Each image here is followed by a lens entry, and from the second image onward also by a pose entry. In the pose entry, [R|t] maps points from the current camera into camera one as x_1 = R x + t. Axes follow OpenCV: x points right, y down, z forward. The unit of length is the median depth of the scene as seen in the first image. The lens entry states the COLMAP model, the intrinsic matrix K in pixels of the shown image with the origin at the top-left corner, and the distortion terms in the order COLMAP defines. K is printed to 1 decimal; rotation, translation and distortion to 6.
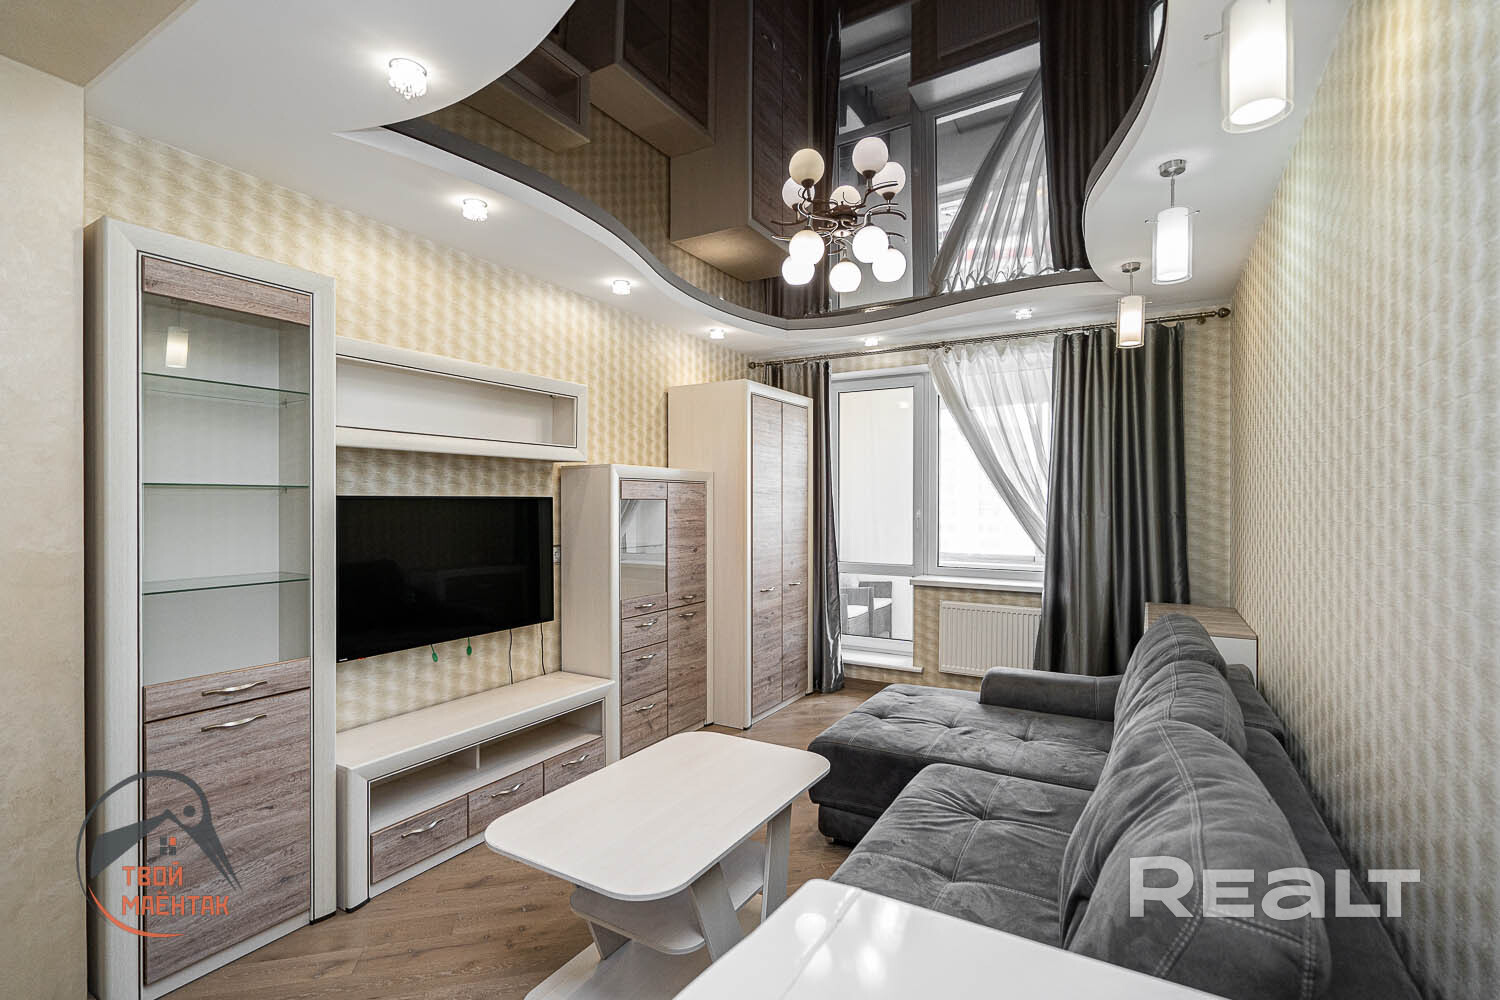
lens RADIAL K [[692.2, 0, 750.0], [0, 692.2, 500.0], [0, 0, 1]] dist [-0.000938, 0.000262]
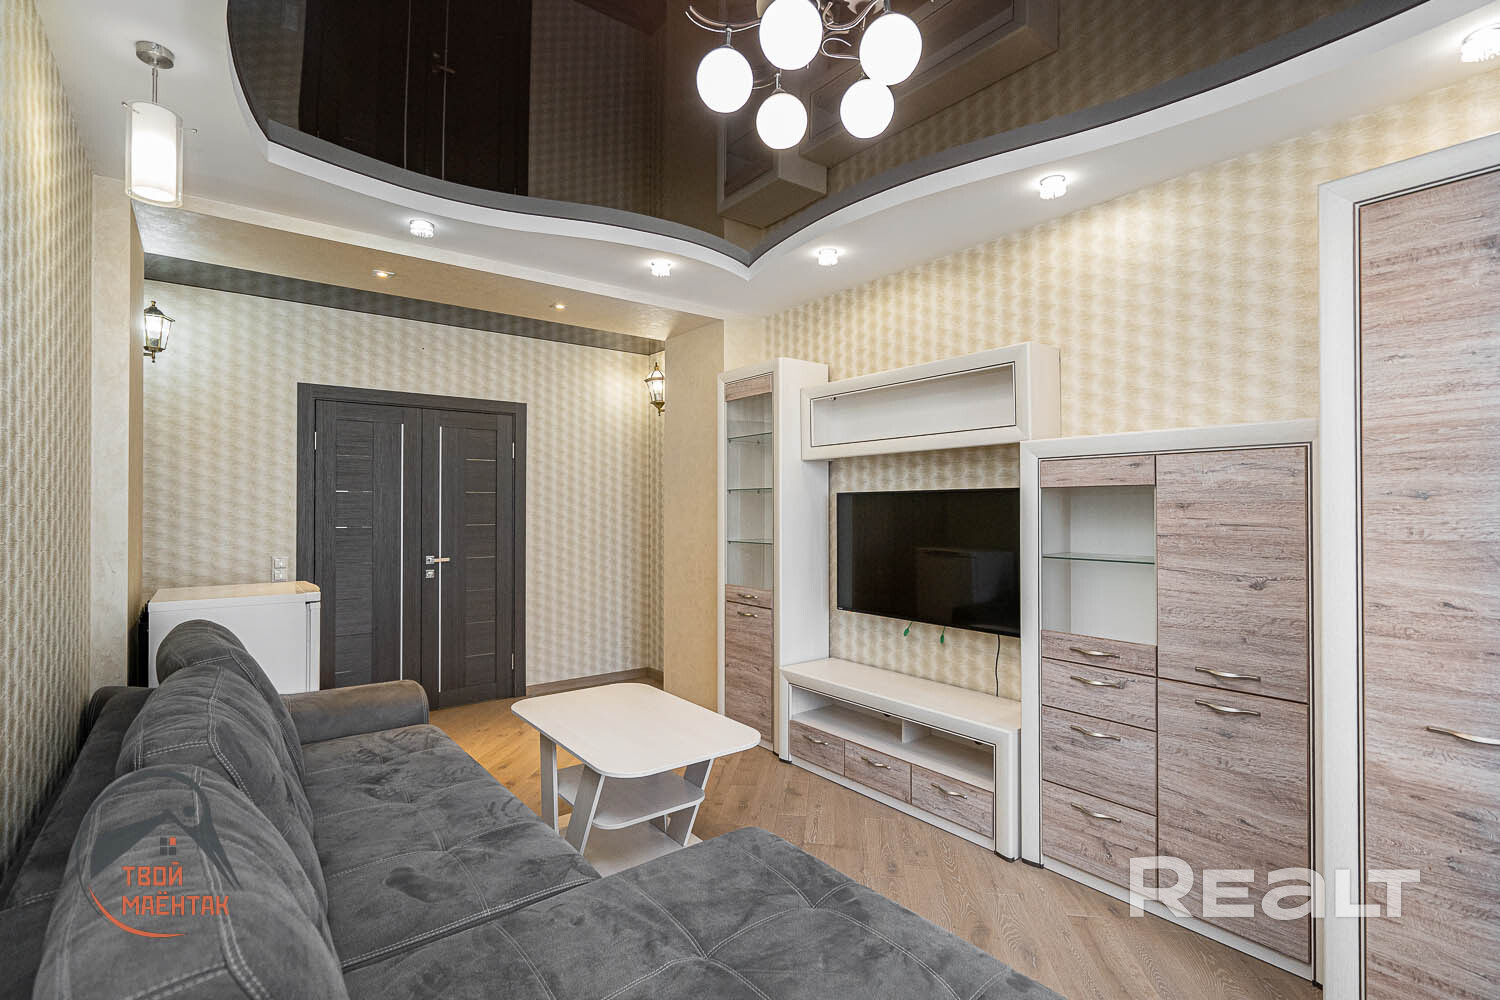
lens RADIAL K [[692.2, 0, 750.0], [0, 692.2, 500.0], [0, 0, 1]] dist [-0.000938, 0.000262]
pose [[-0.367312, -0.007251, -0.930070, 0.544126], [0.007064, 0.999919, -0.010585, 0.015145], [0.930071, -0.010459, -0.367231, 0.911307]]
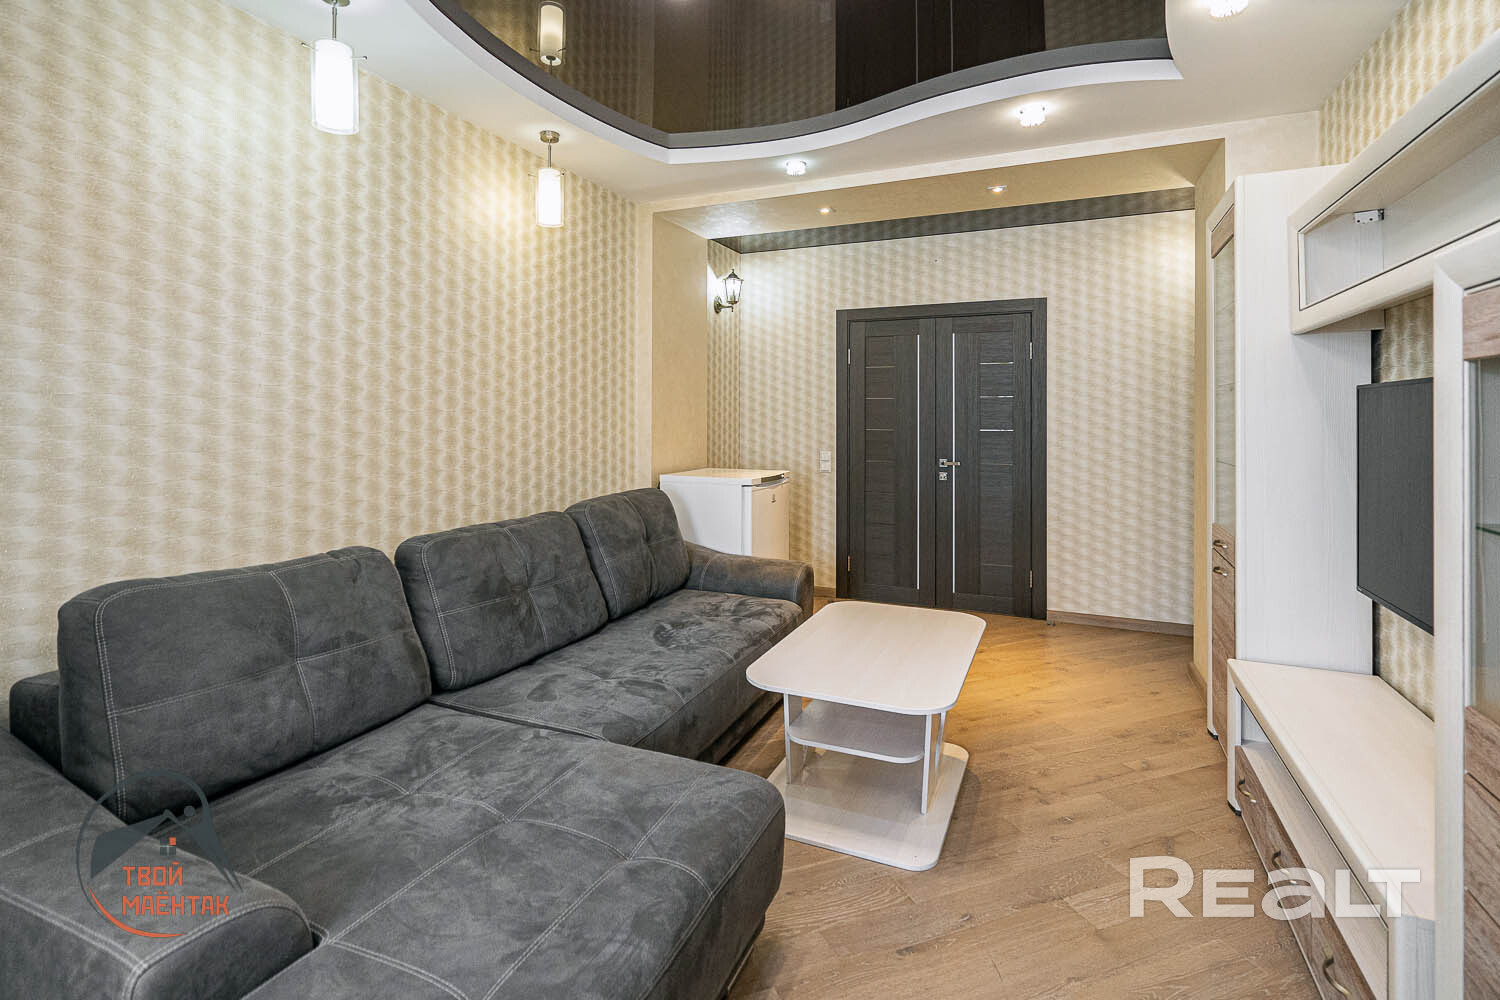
lens RADIAL K [[706.8, 0, 758.7], [0, 706.8, 409.8], [0, 0, 1]] dist [-0.002944, -0.000042]
pose [[-0.991970, 0.000802, -0.126472, 0.136632], [0.002245, 0.999934, -0.011273, 0.020360], [0.126454, -0.011467, -0.991906, 1.166686]]
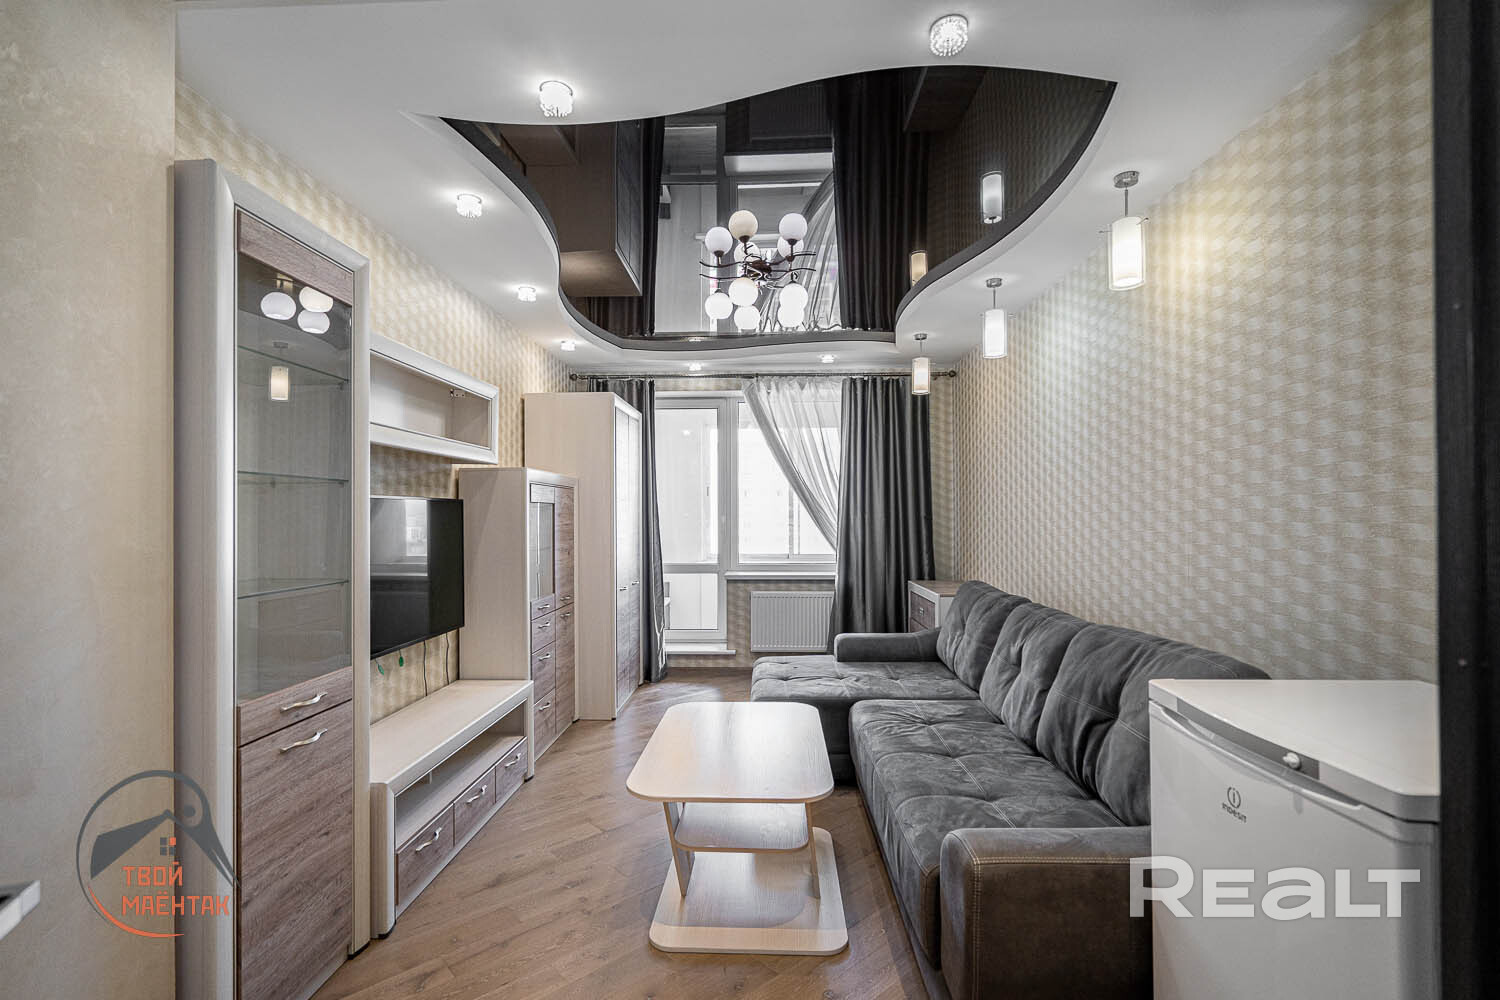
lens RADIAL K [[682.8, 0, 750.0], [0, 682.8, 500.0], [0, 0, 1]] dist [-0.000950, 0.000097]
pose [[0.880131, 0.006577, 0.474684, -0.349329], [0.002462, 0.999827, -0.018420, 0.013730], [-0.474724, 0.017381, 0.879963, -0.032775]]
